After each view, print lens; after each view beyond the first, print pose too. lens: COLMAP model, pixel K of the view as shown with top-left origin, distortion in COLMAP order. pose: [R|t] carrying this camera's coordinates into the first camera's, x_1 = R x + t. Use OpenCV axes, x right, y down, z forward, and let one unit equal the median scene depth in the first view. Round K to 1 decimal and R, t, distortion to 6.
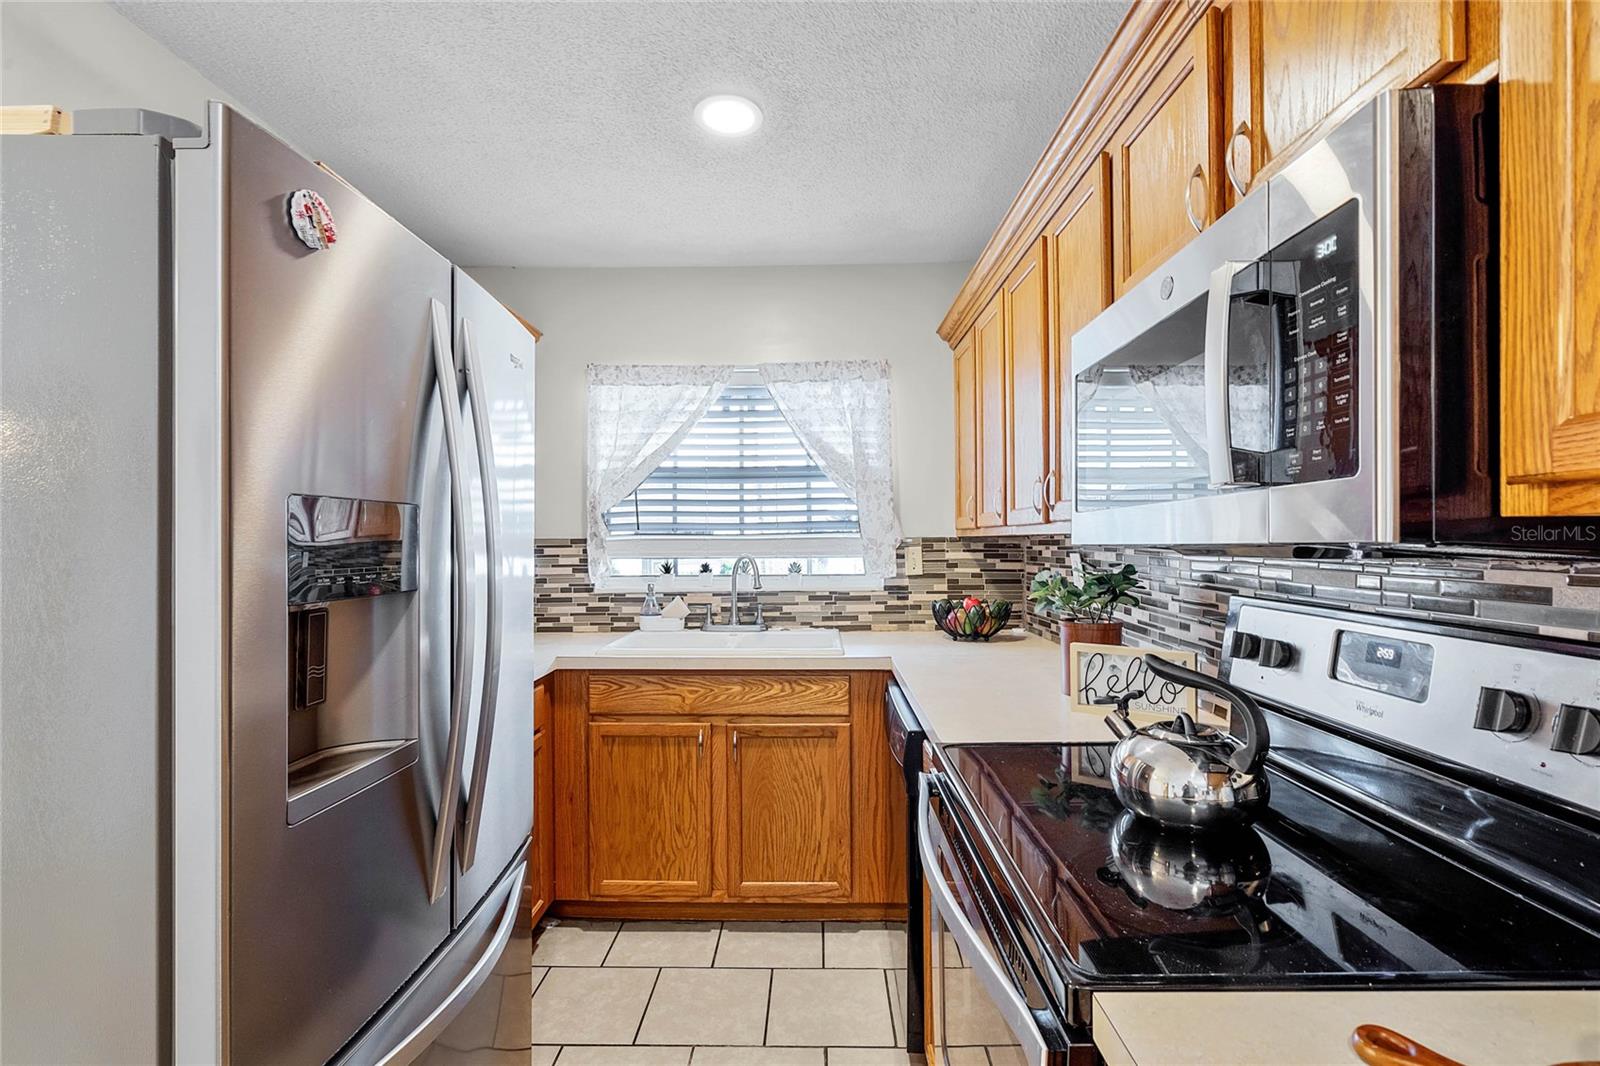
lens RADIAL K [[727.4, 0, 800.4], [0, 727.4, 541.2], [0, 0, 1]] dist [-0.001430, 0.000083]
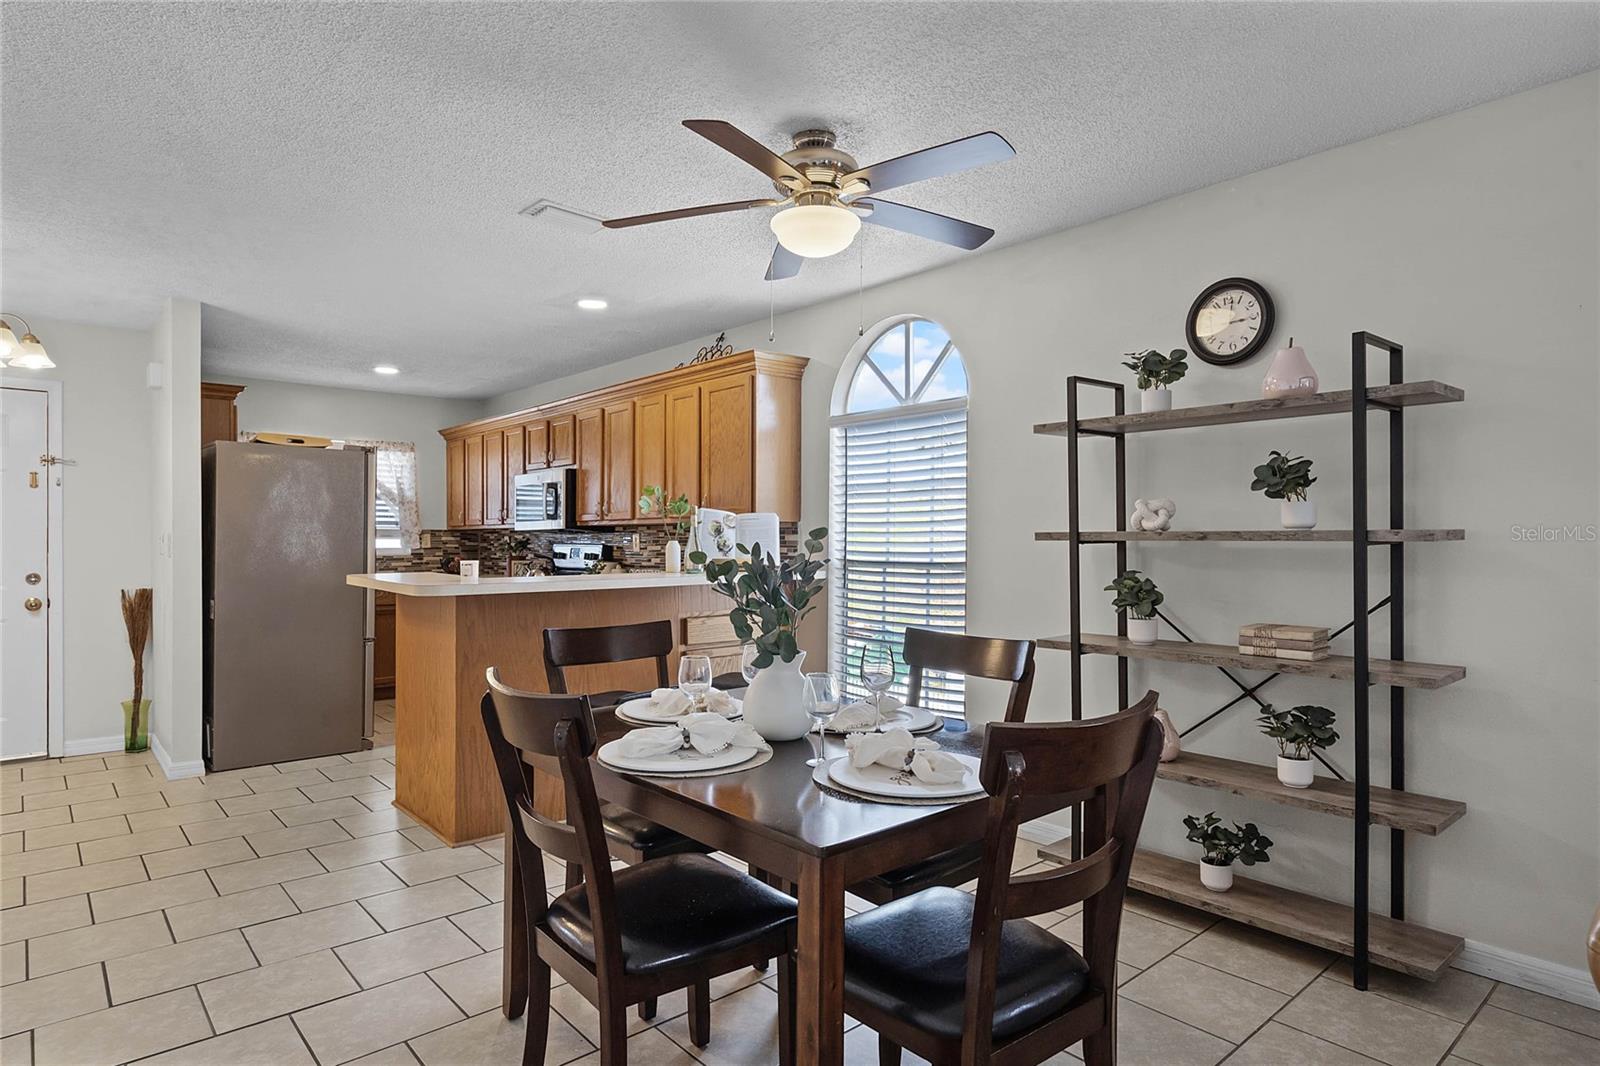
lens RADIAL K [[898.6, 0, 802.8], [0, 898.6, 541.6], [0, 0, 1]] dist [0.003015, 0.001142]
pose [[0.738865, 0.006931, 0.673818, -0.964224], [-0.004702, 0.999976, -0.005131, 0.046044], [-0.673837, 0.000623, 0.738880, -2.002323]]
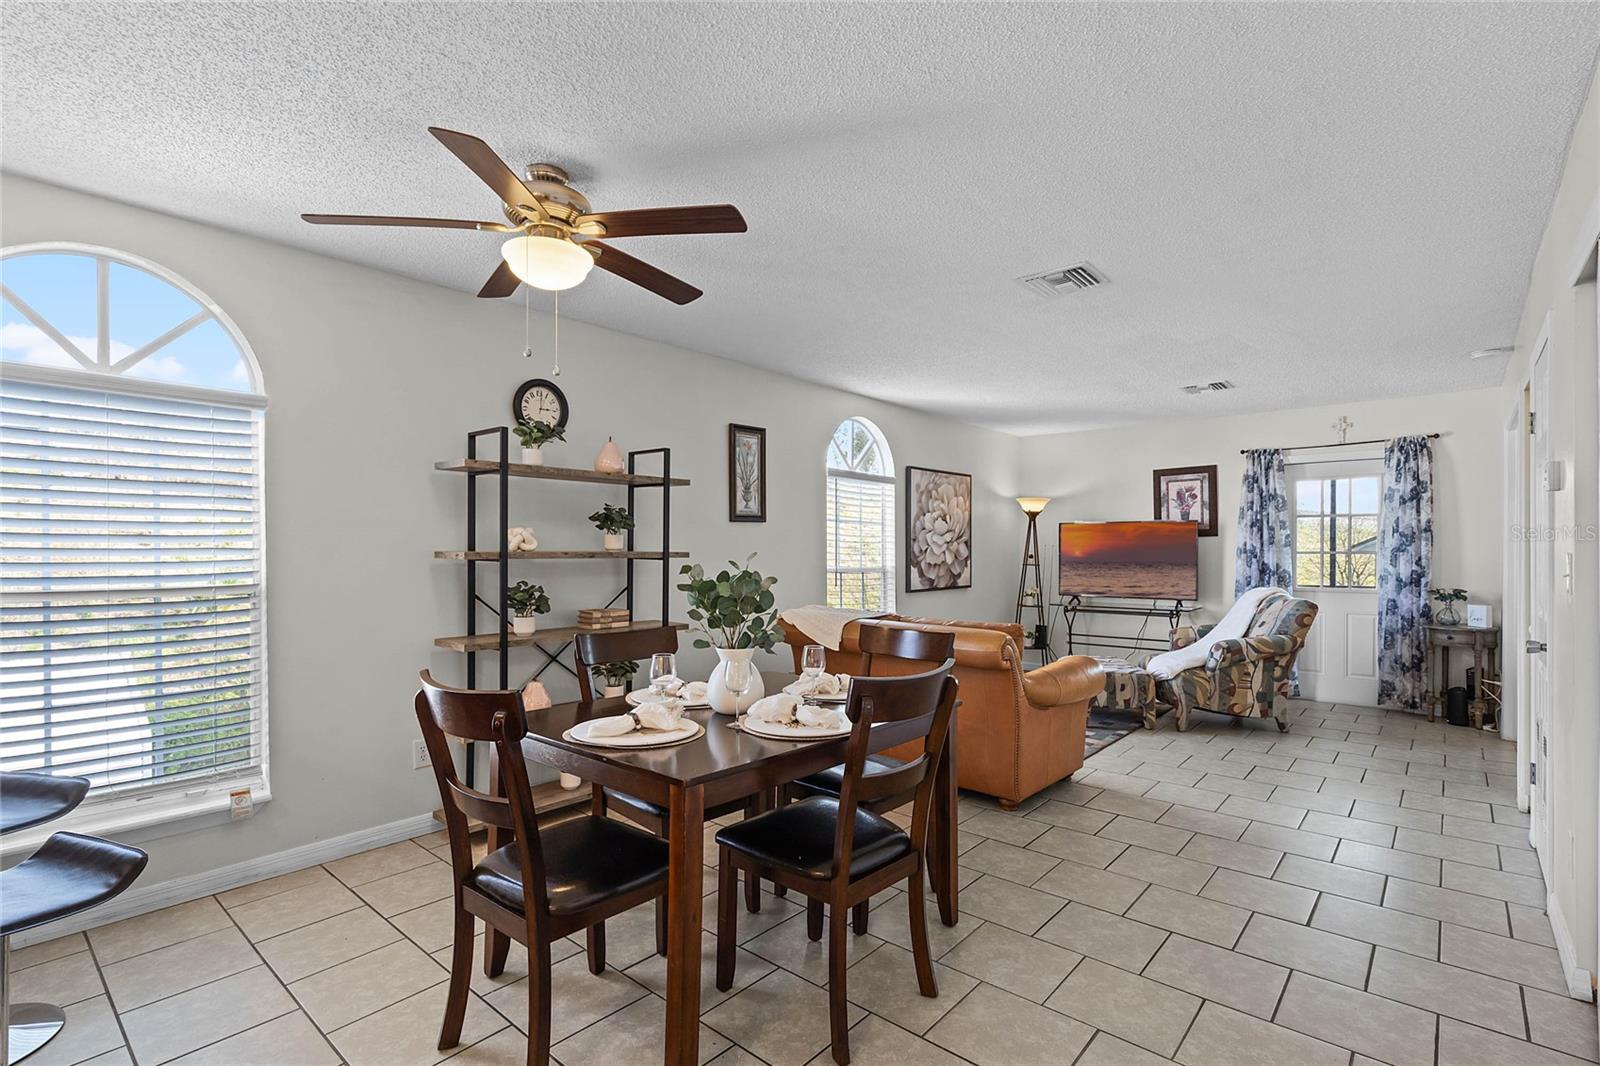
lens RADIAL K [[750.3, 0, 804.4], [0, 750.3, 553.3], [0, 0, 1]] dist [-0.002939, -0.000454]
pose [[-0.768165, 0.006242, 0.640221, -1.074343], [0.007576, 0.999971, -0.000660, 0.030576], [-0.640207, 0.004343, -0.768190, -0.628542]]
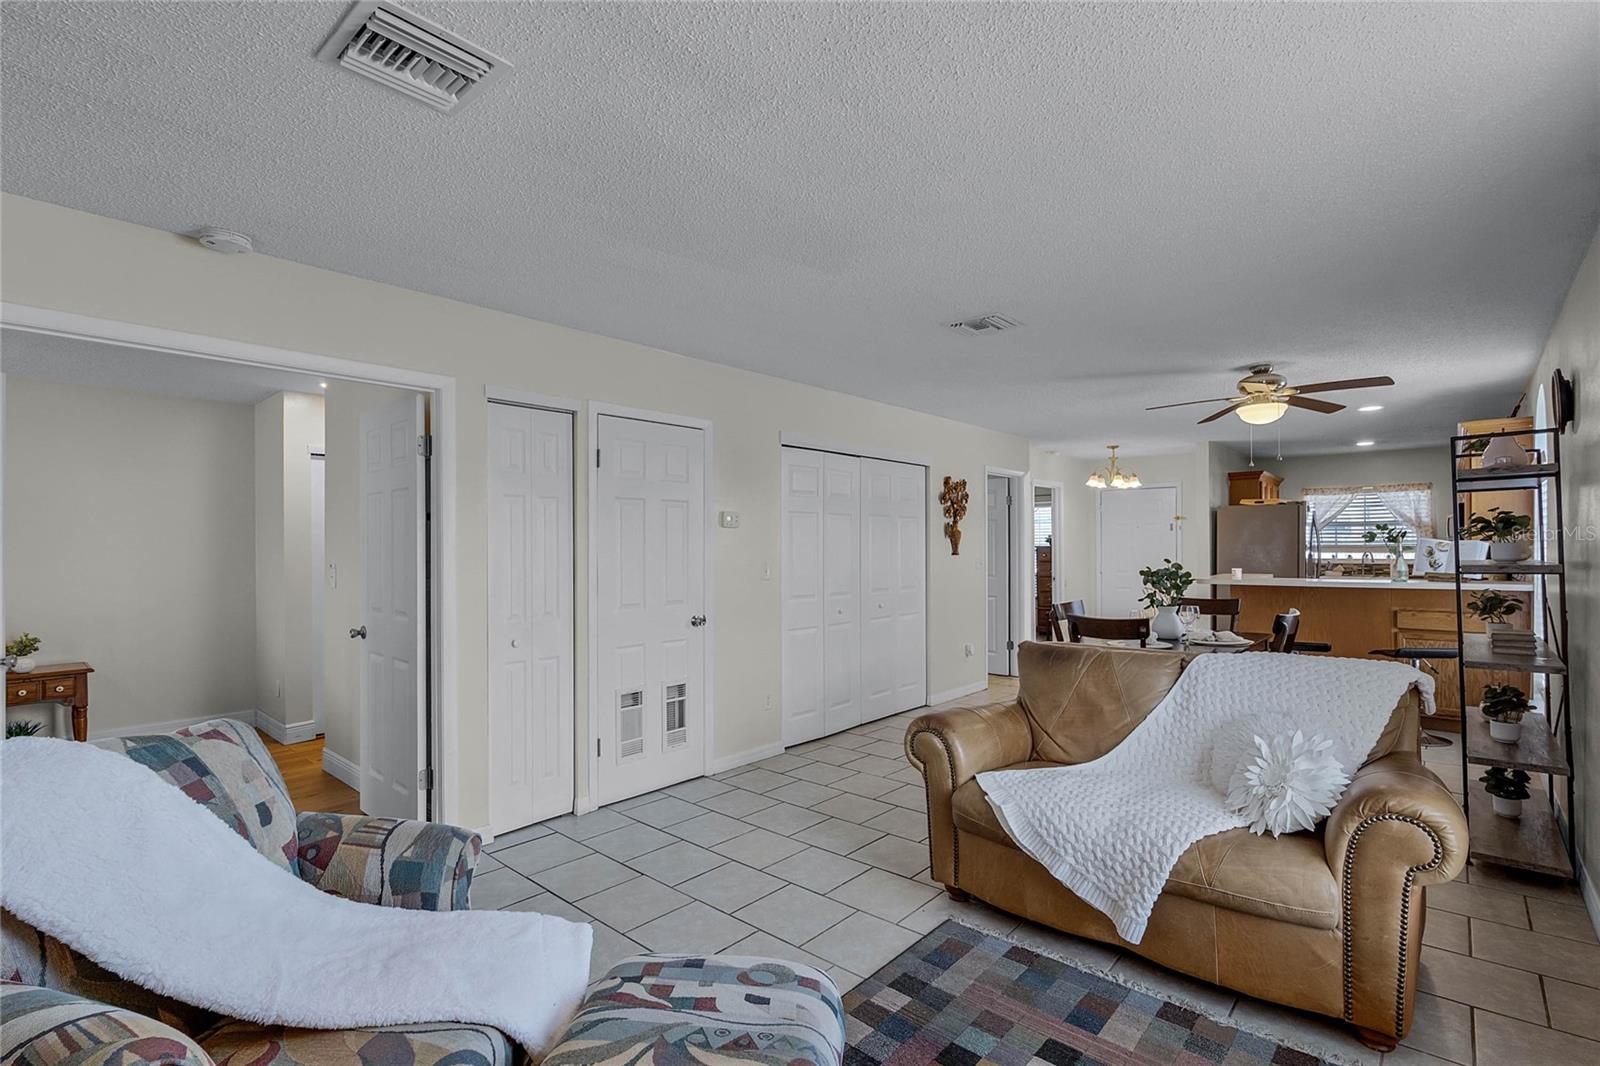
lens RADIAL K [[737.7, 0, 809.4], [0, 737.7, 542.0], [0, 0, 1]] dist [-0.000248, 0.000130]
pose [[0.764795, -0.000232, -0.644274, 0.148752], [-0.002222, 0.999993, -0.002998, -0.006271], [0.644270, 0.003725, 0.764789, -3.386801]]
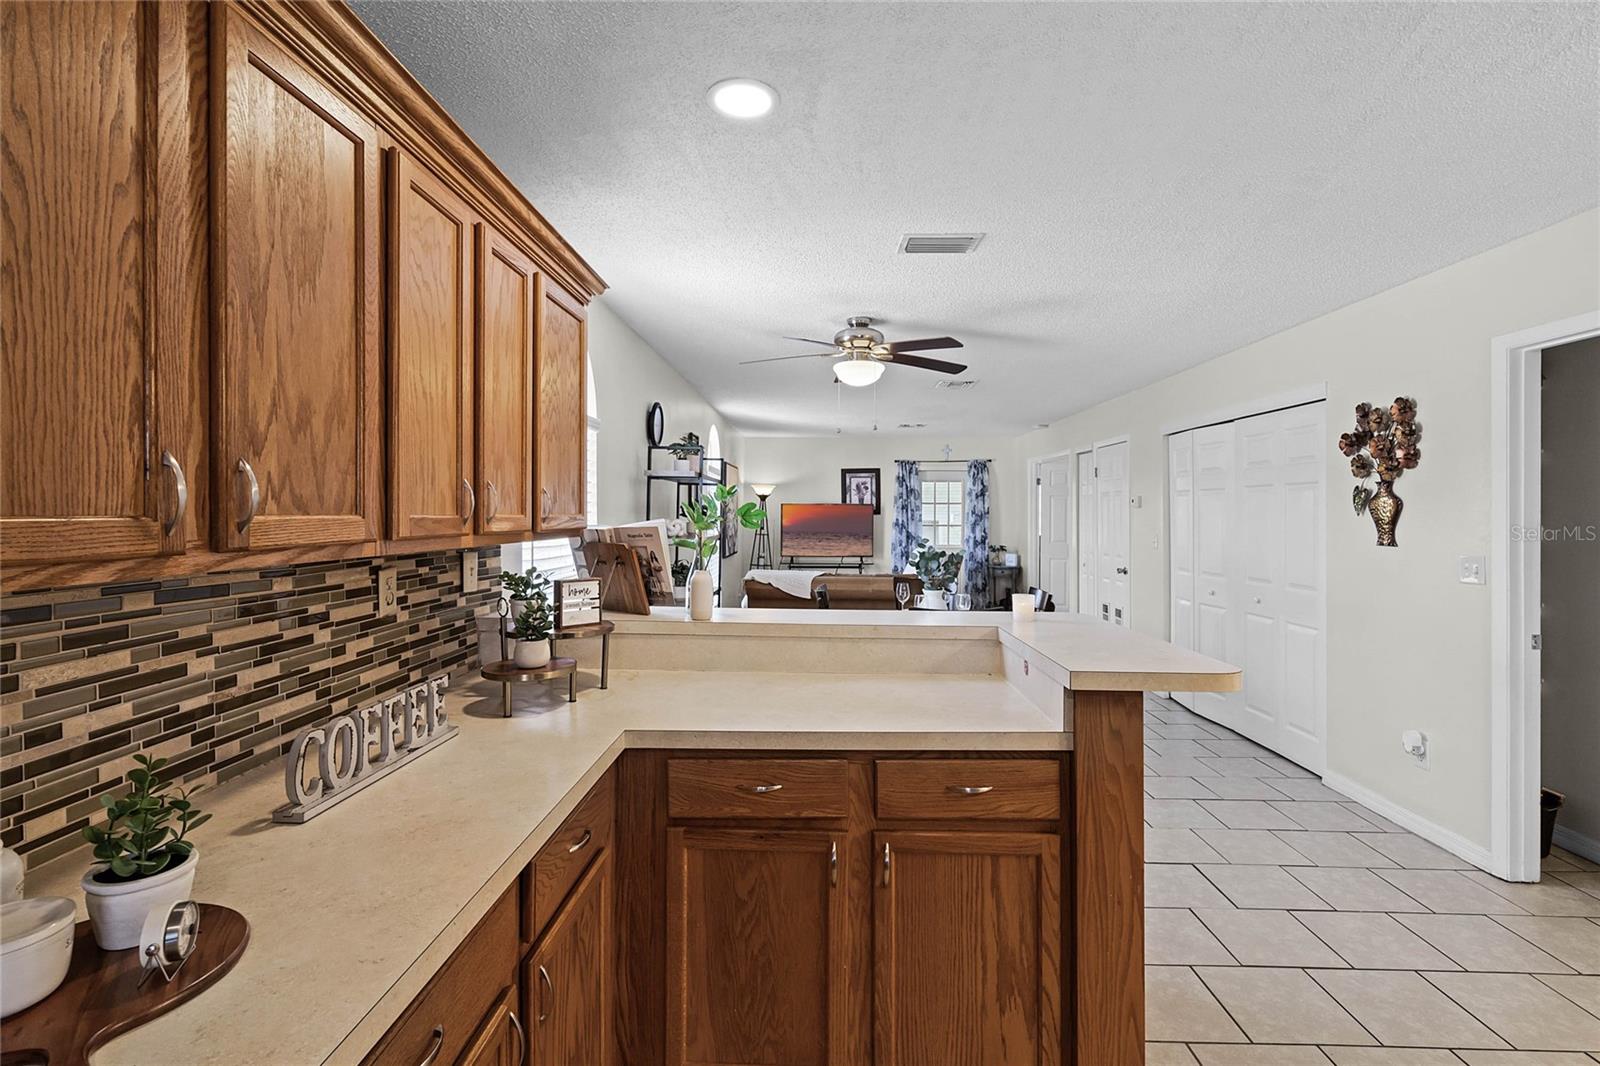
lens RADIAL K [[737.8, 0, 804.0], [0, 737.8, 523.9], [0, 0, 1]] dist [-0.004284, 0.000110]
pose [[-0.999936, 0.005078, 0.010115, -0.075415], [0.005240, 0.999858, 0.016012, -0.039500], [-0.010032, 0.016064, -0.999821, 0.481236]]
